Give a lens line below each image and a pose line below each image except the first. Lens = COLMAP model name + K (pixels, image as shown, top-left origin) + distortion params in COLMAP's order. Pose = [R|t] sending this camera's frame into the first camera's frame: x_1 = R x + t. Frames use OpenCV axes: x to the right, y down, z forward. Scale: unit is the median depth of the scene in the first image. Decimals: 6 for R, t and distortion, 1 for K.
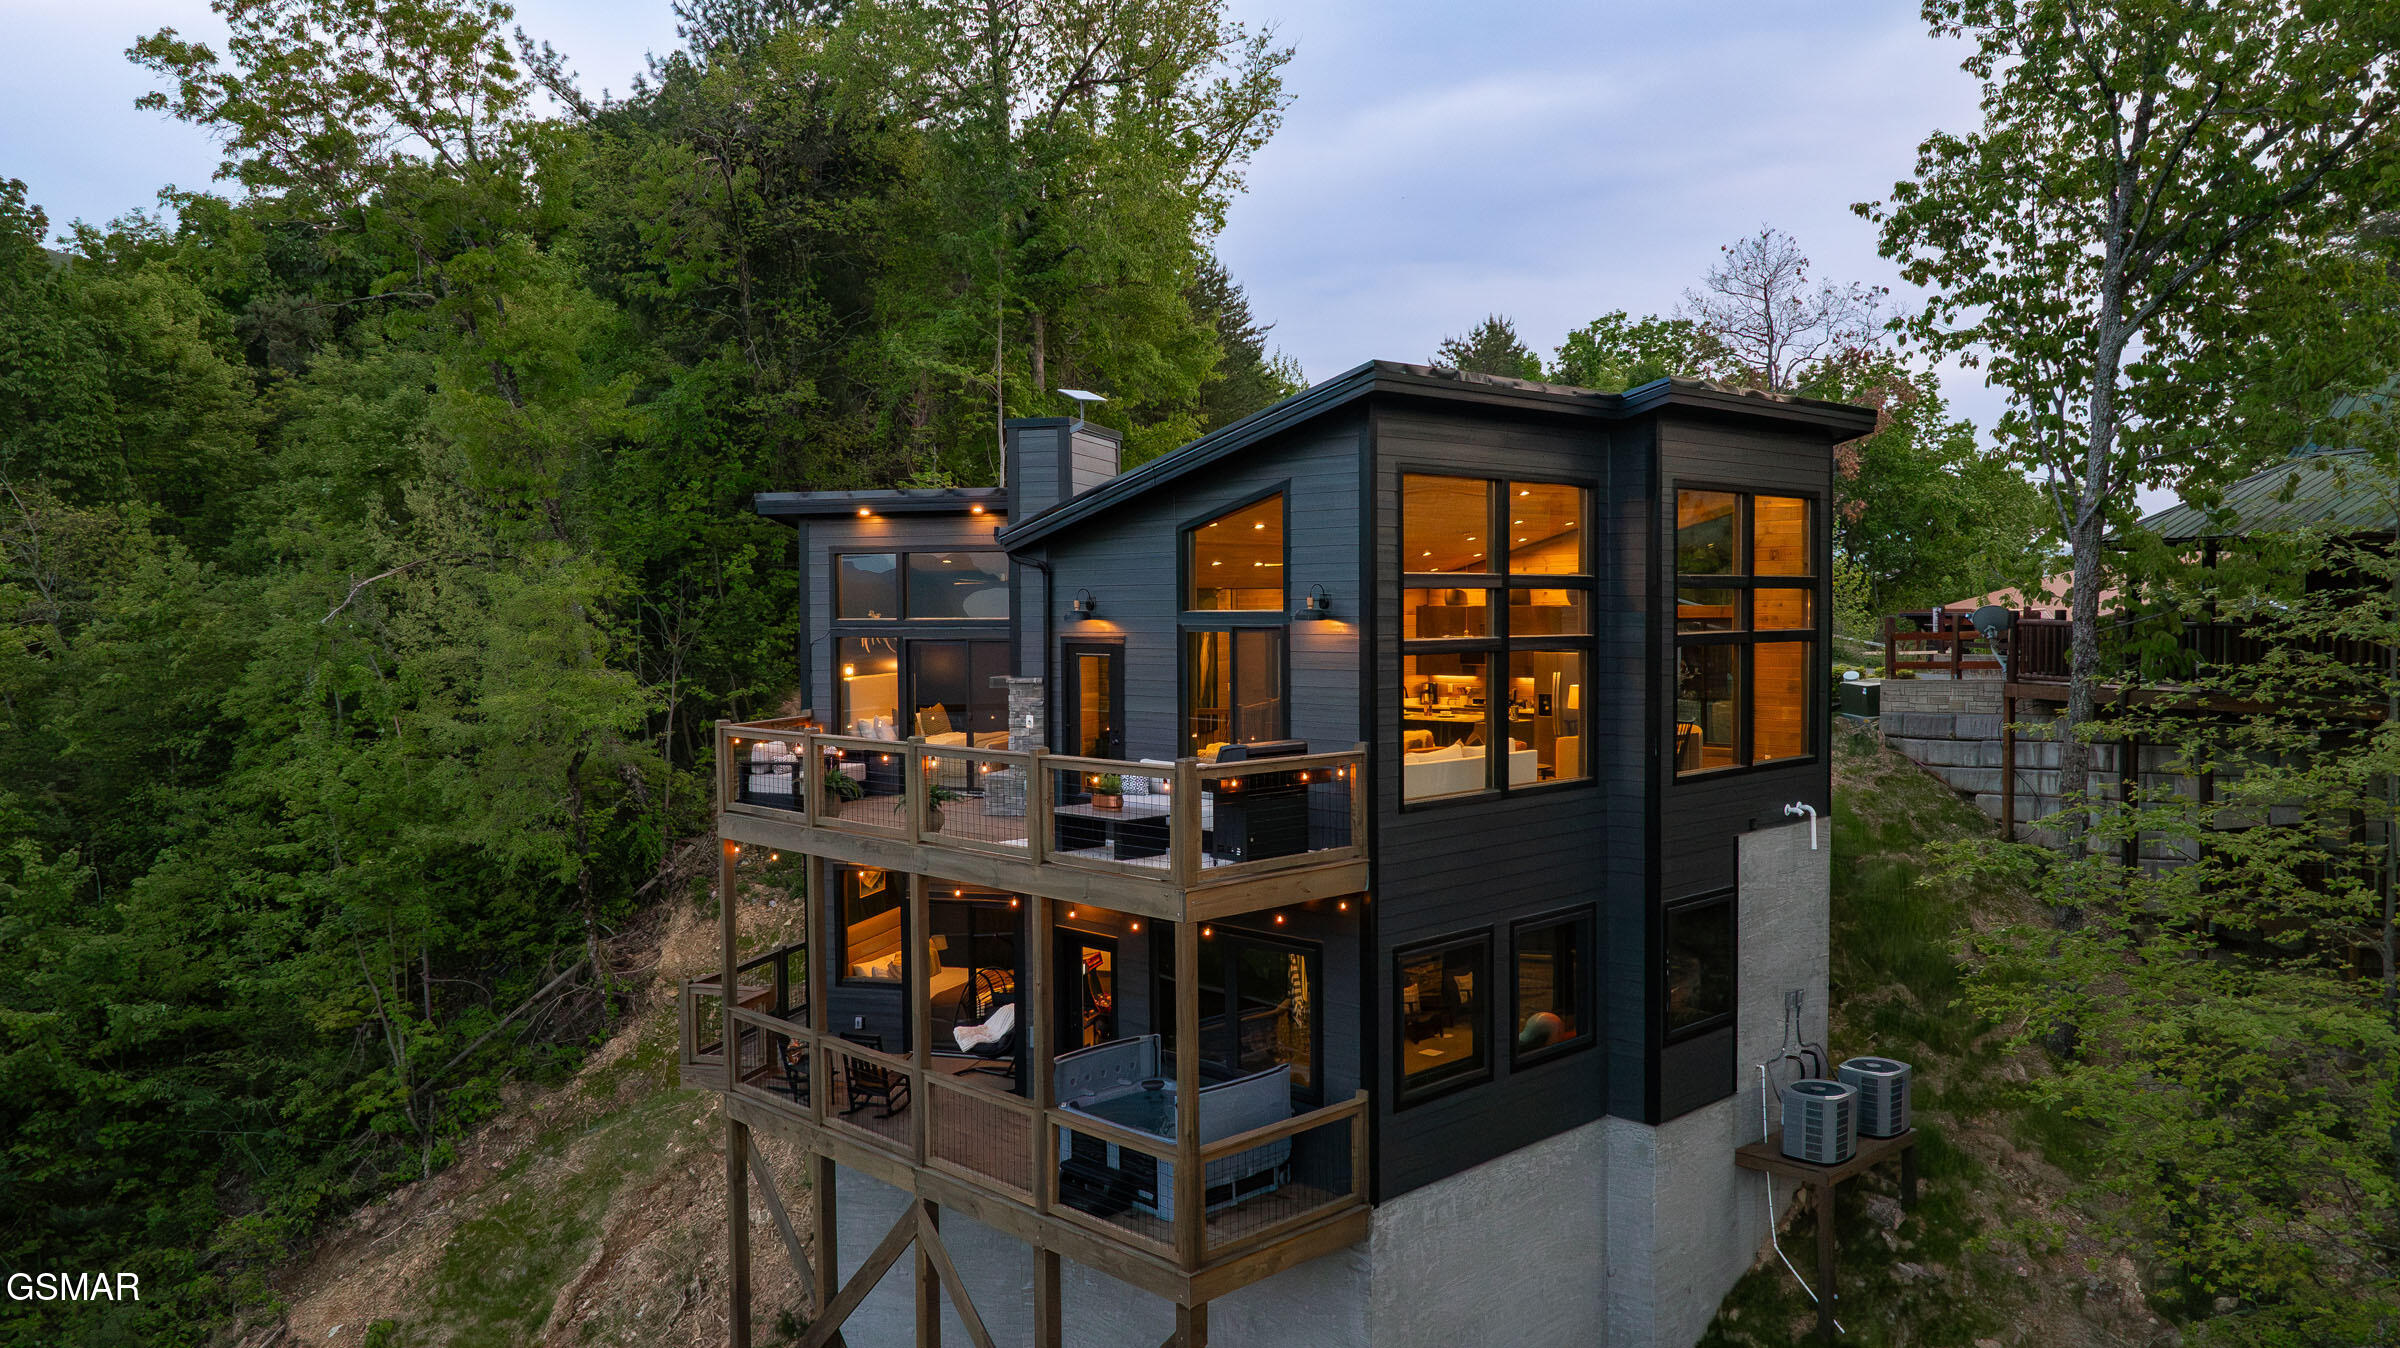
lens RADIAL K [[1745.9, 0, 1178.7], [0, 1745.9, 671.7], [0, 0, 1]] dist [0.000504, -0.000125]
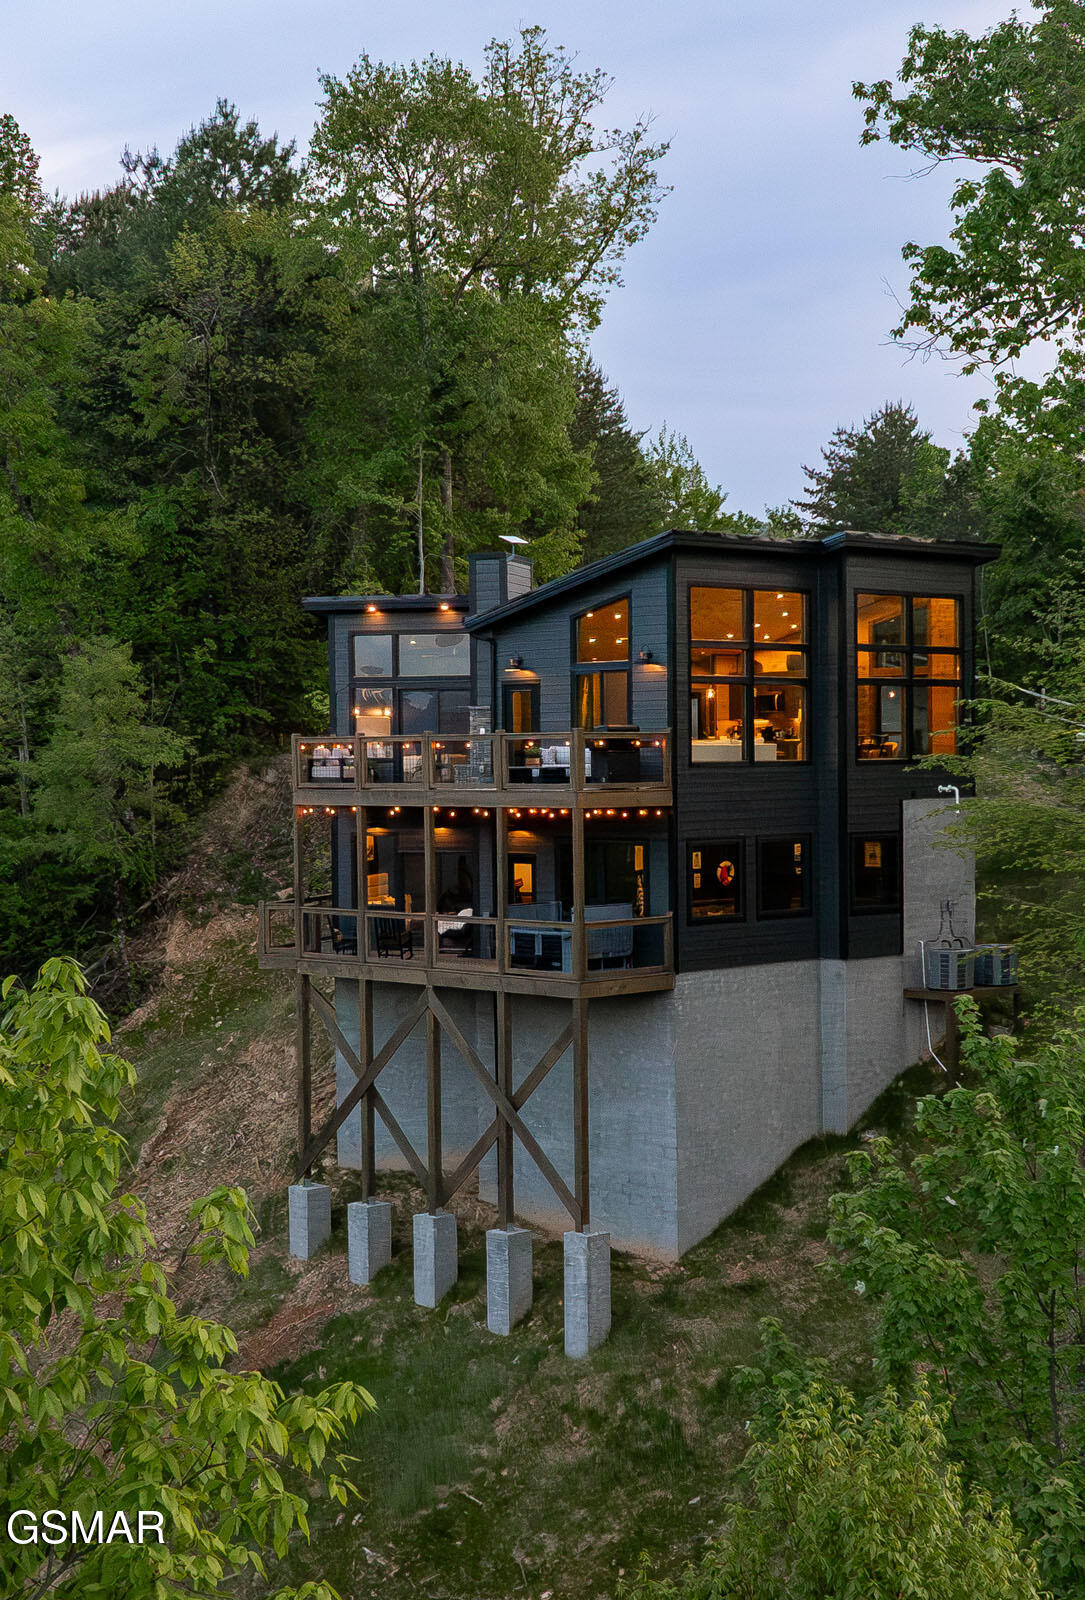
lens RADIAL K [[1934.4, 0, 555.1], [0, 1934.4, 802.1], [0, 0, 1]] dist [0.036177, 0.000000]
pose [[0.999994, -0.002312, 0.002448, -0.018368], [0.002300, 0.999986, 0.004777, 0.082879], [-0.002459, -0.004771, 0.999986, -0.829420]]
